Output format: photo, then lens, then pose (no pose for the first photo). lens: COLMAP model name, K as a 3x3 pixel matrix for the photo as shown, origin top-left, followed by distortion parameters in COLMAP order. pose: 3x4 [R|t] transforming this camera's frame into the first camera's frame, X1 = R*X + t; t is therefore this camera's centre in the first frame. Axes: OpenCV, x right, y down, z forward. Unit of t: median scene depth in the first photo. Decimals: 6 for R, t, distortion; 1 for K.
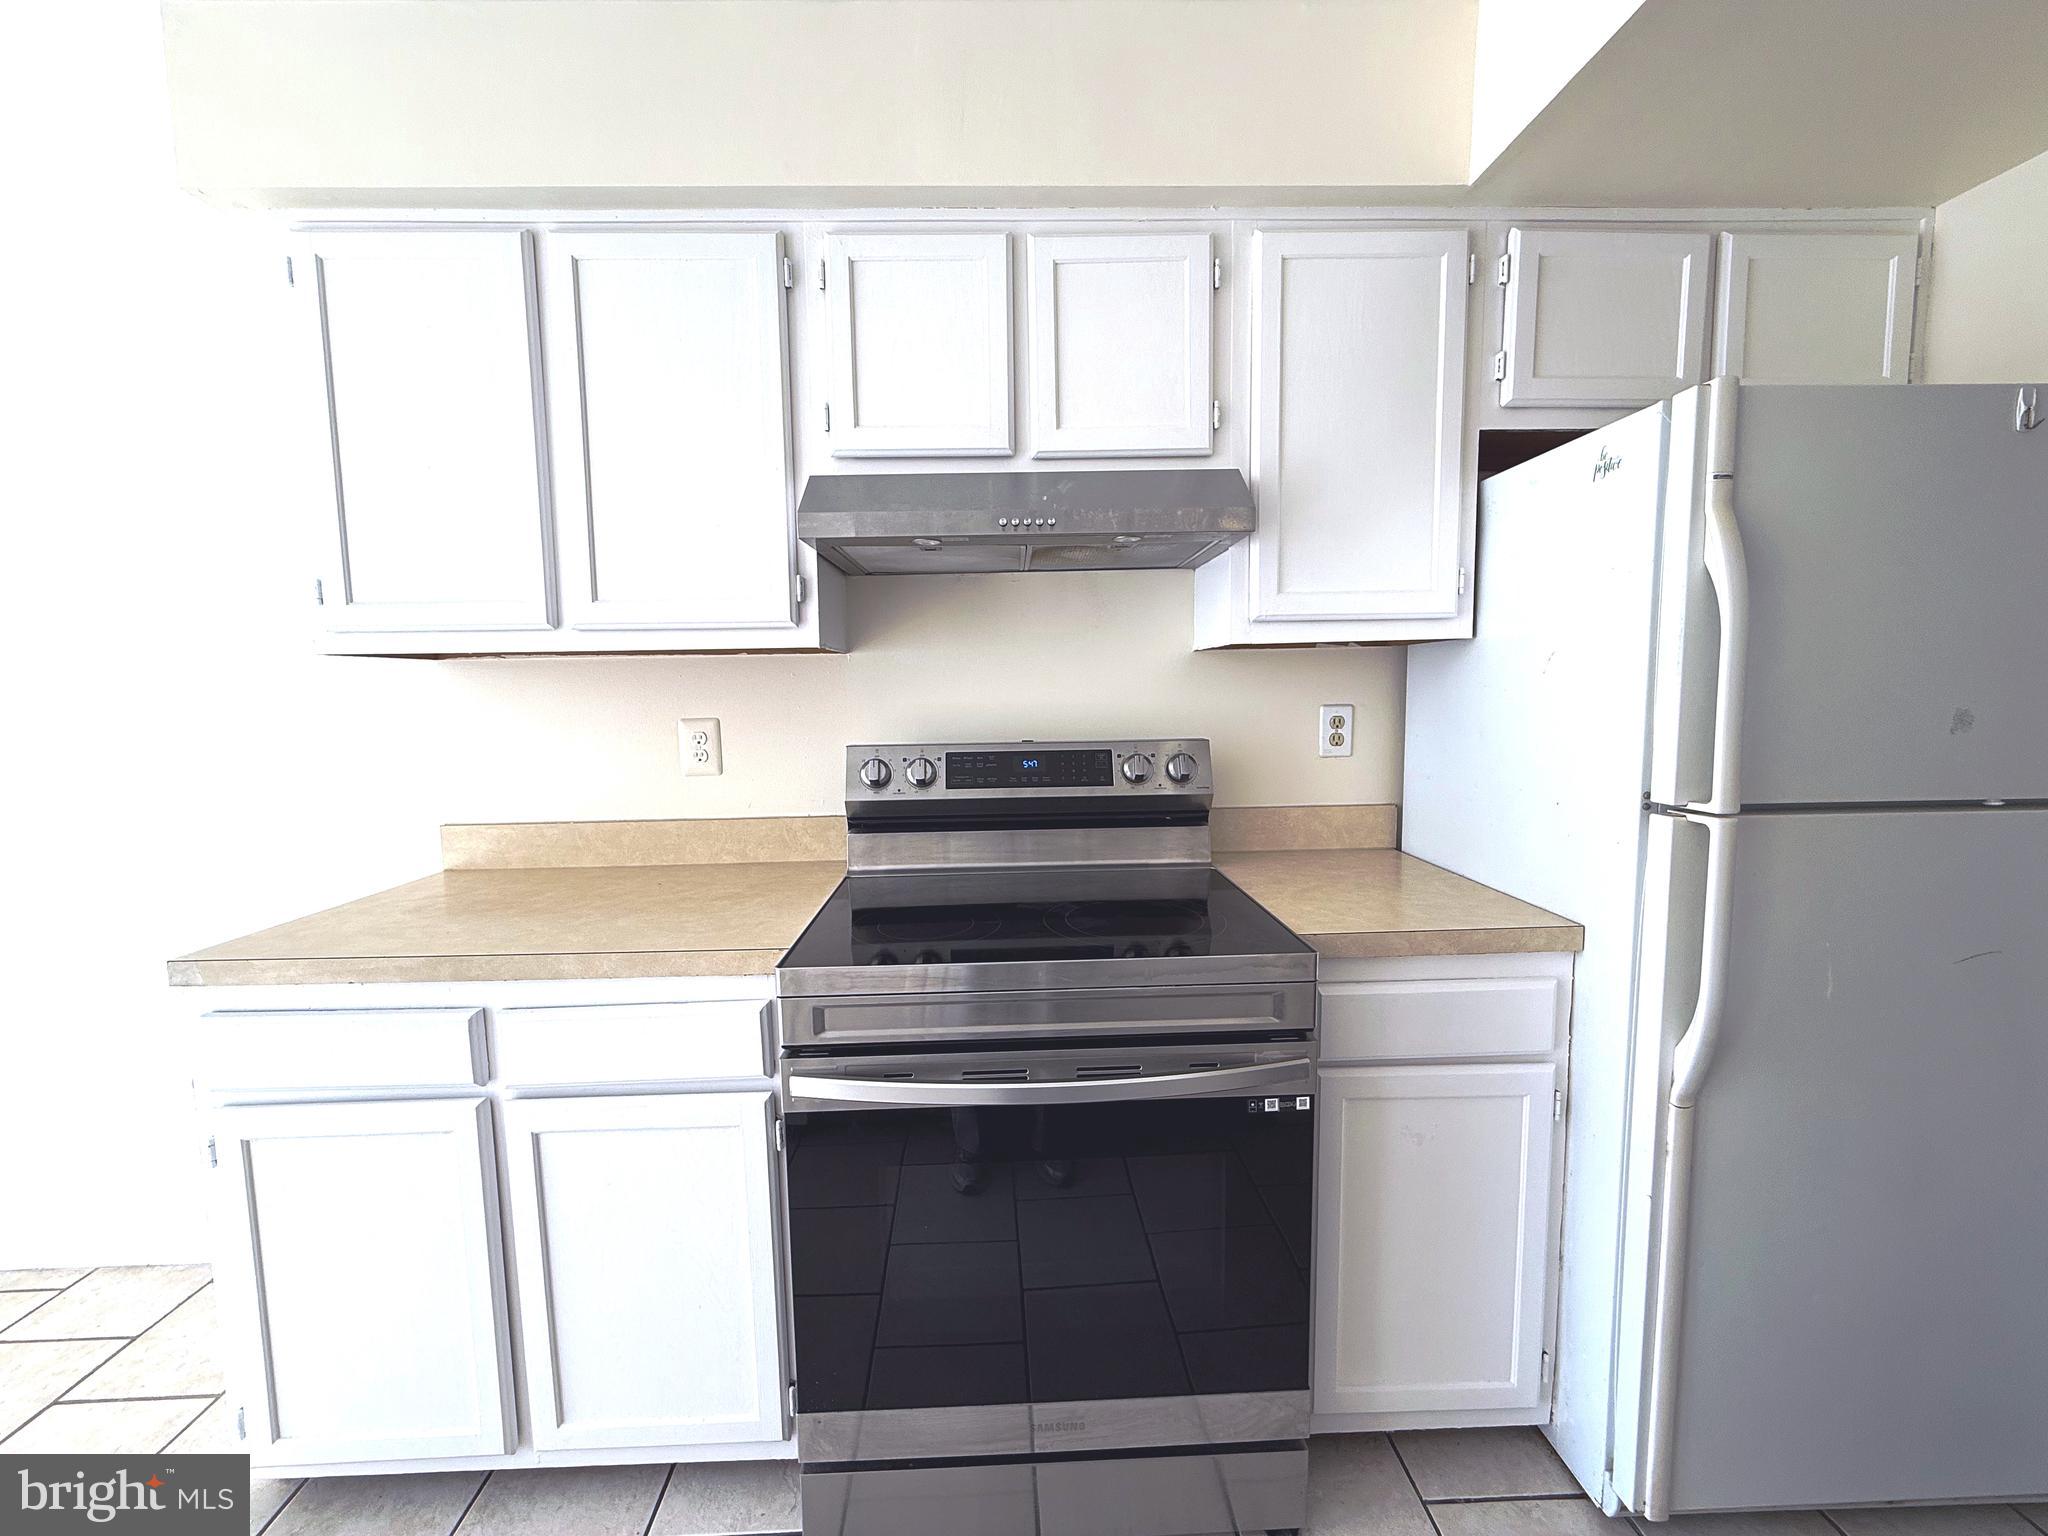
lens RADIAL K [[813.5, 0, 1021.3], [0, 813.5, 758.5], [0, 0, 1]] dist [-0.002881, -0.000266]
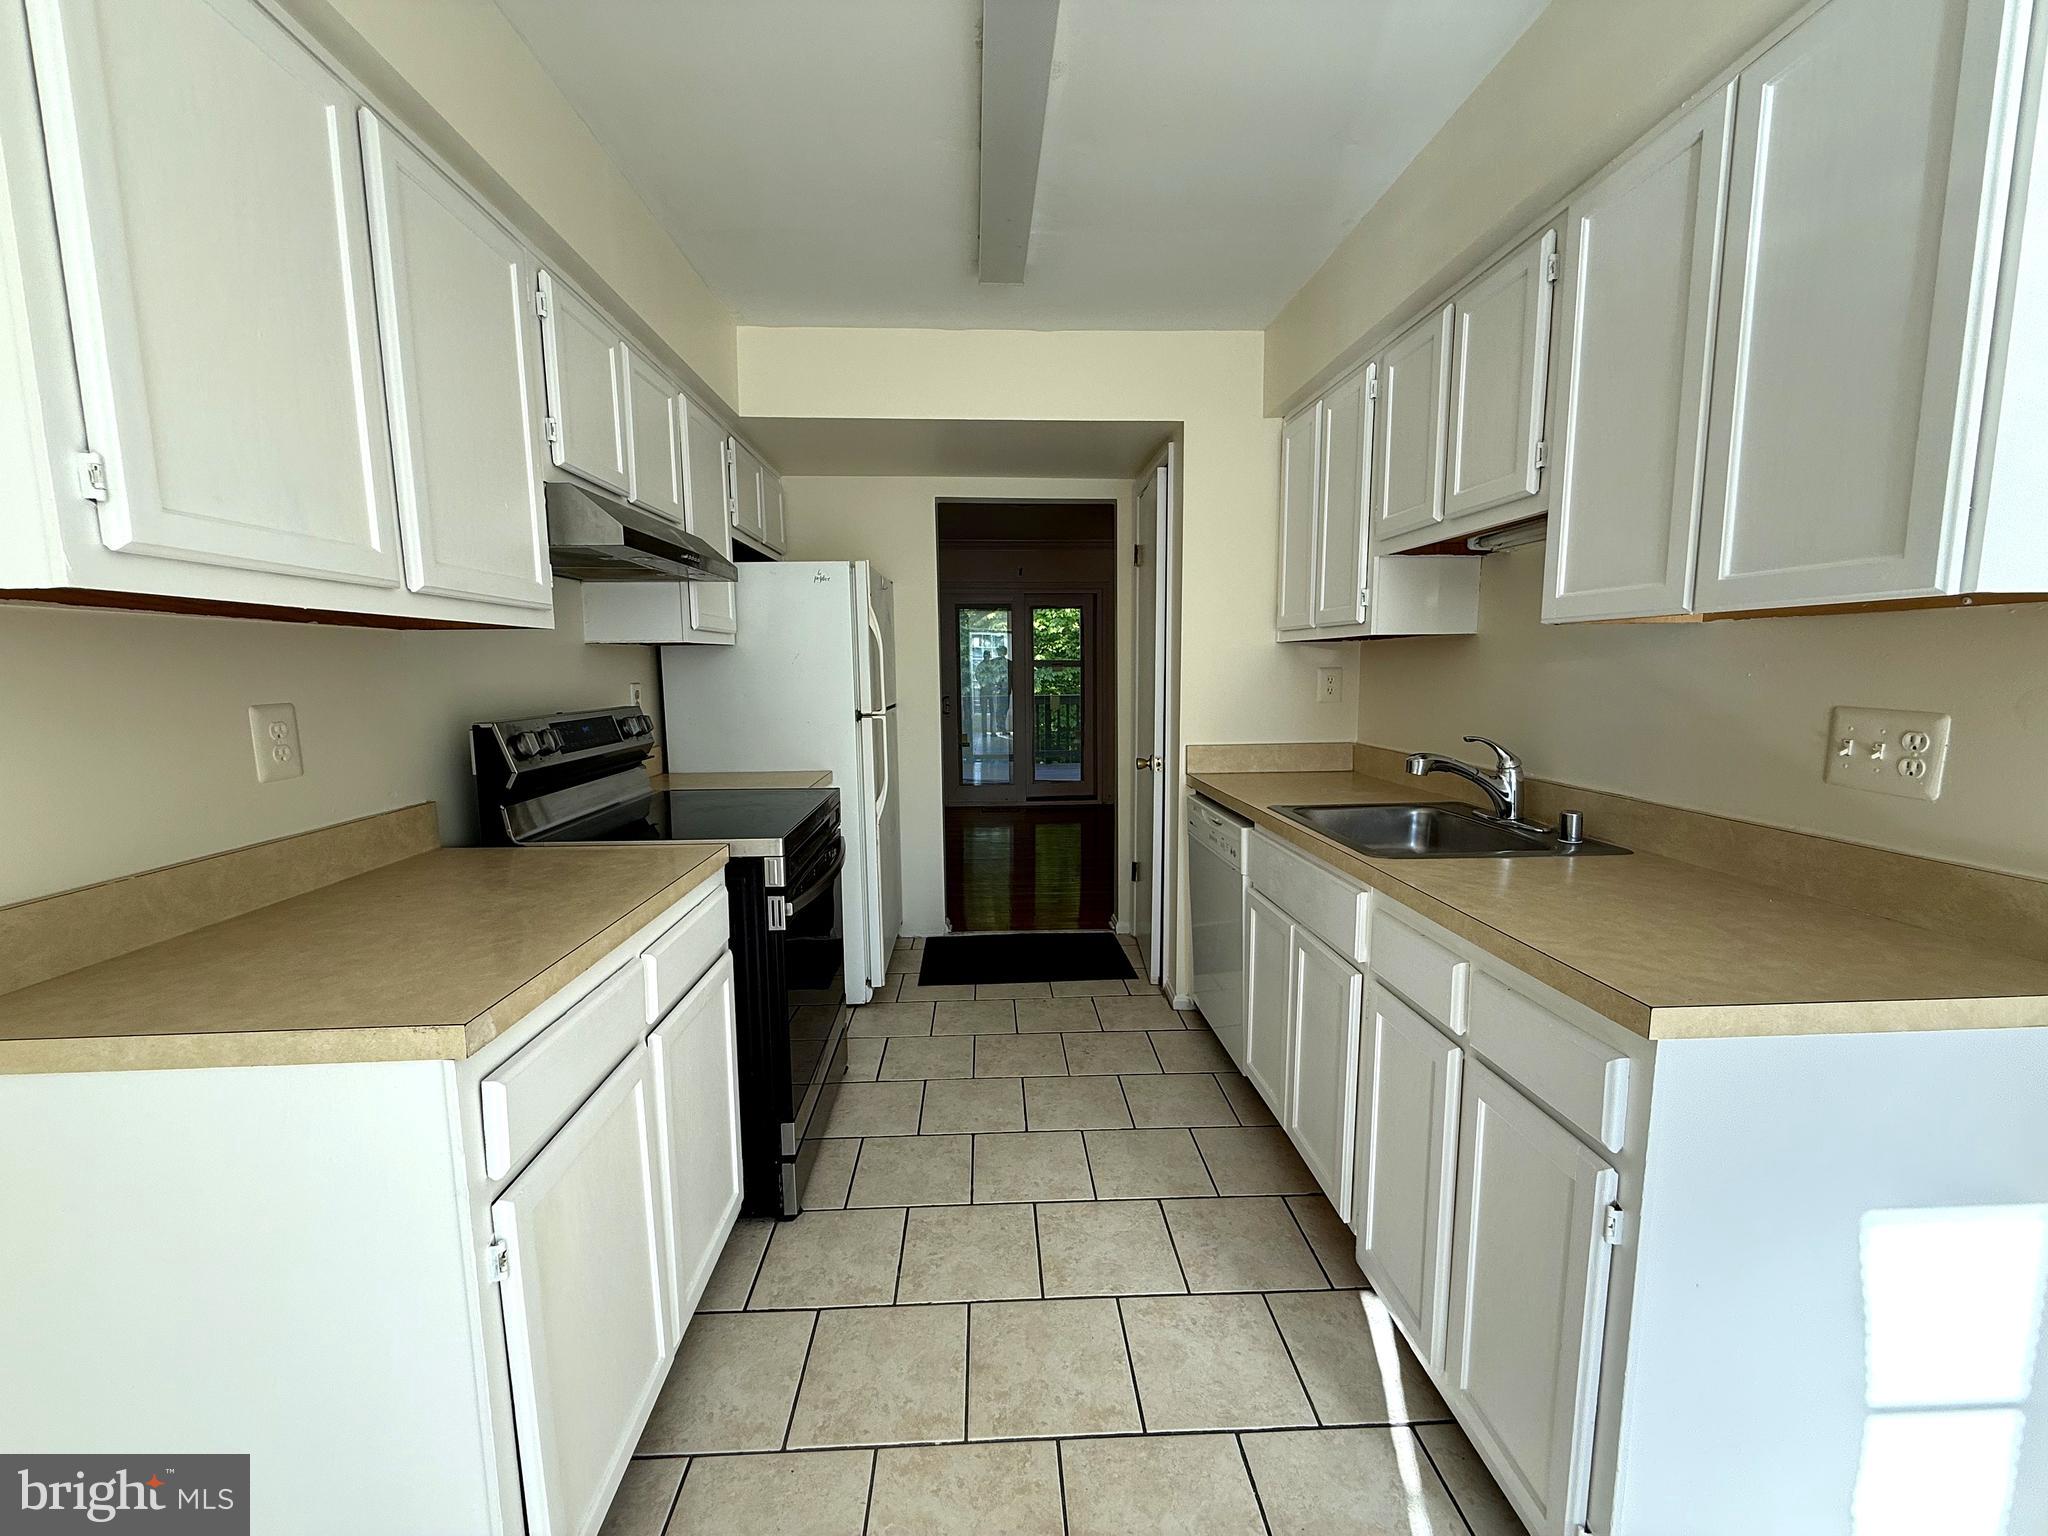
lens RADIAL K [[813.5, 0, 1027.4], [0, 813.5, 772.7], [0, 0, 1]] dist [-0.002881, -0.000266]
pose [[-0.026634, -0.111004, 0.993463, -1.421299], [0.094294, 0.989105, 0.113045, -0.004703], [-0.995188, 0.096689, -0.015877, 0.396679]]
